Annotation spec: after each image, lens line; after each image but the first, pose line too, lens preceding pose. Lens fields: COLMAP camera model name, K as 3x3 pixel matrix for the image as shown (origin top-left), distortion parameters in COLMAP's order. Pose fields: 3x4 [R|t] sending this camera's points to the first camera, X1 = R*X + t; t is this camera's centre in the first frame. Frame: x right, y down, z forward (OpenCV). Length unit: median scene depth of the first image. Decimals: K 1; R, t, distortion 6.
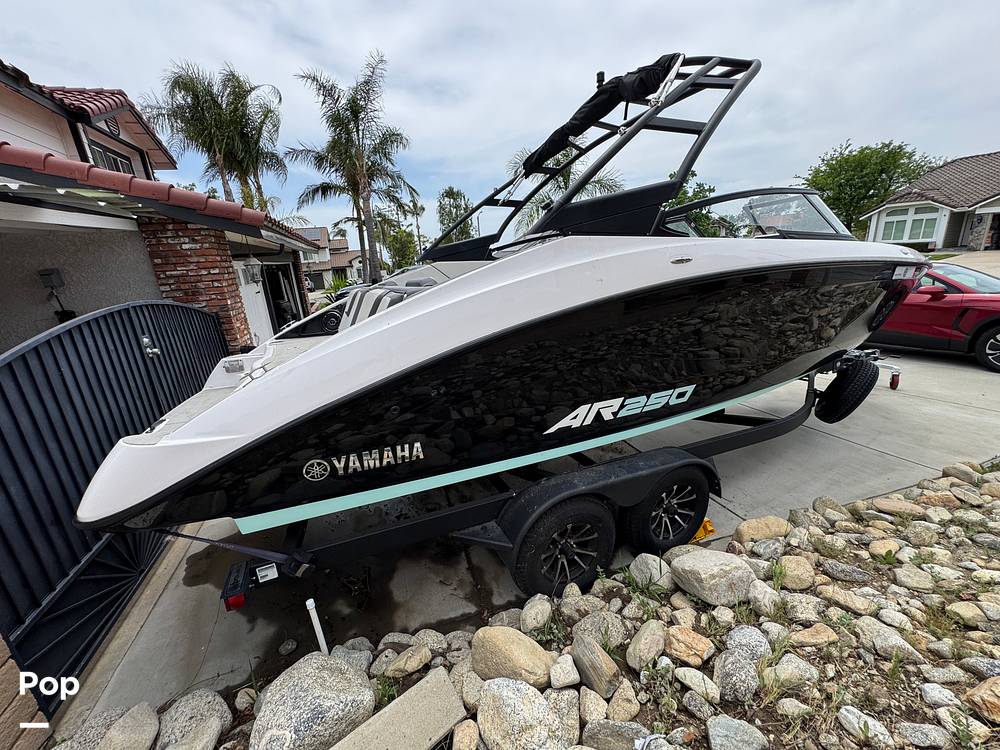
lens RADIAL K [[402.2, 0, 500.0], [0, 402.2, 375.0], [0, 0, 1]] dist [-0.002810, 0.000484]
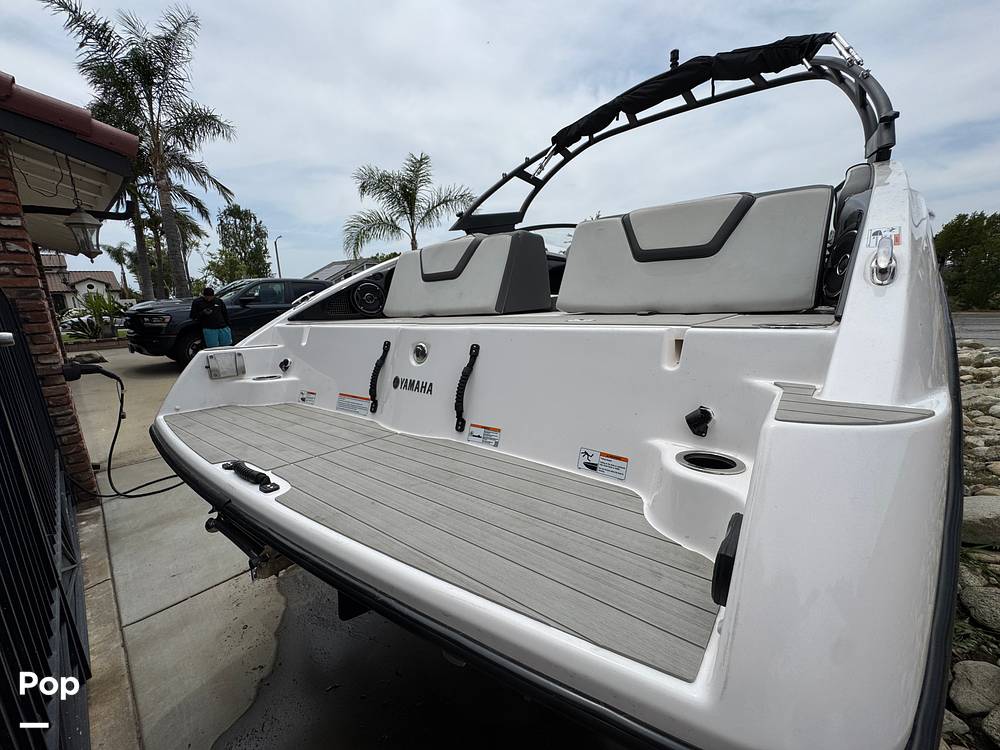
lens RADIAL K [[402.2, 0, 500.0], [0, 402.2, 375.0], [0, 0, 1]] dist [-0.002810, 0.000484]
pose [[0.879161, -0.057047, 0.473098, -0.230525], [0.101989, 0.992329, -0.069872, 0.024534], [-0.465483, 0.109679, 0.878235, 0.147638]]
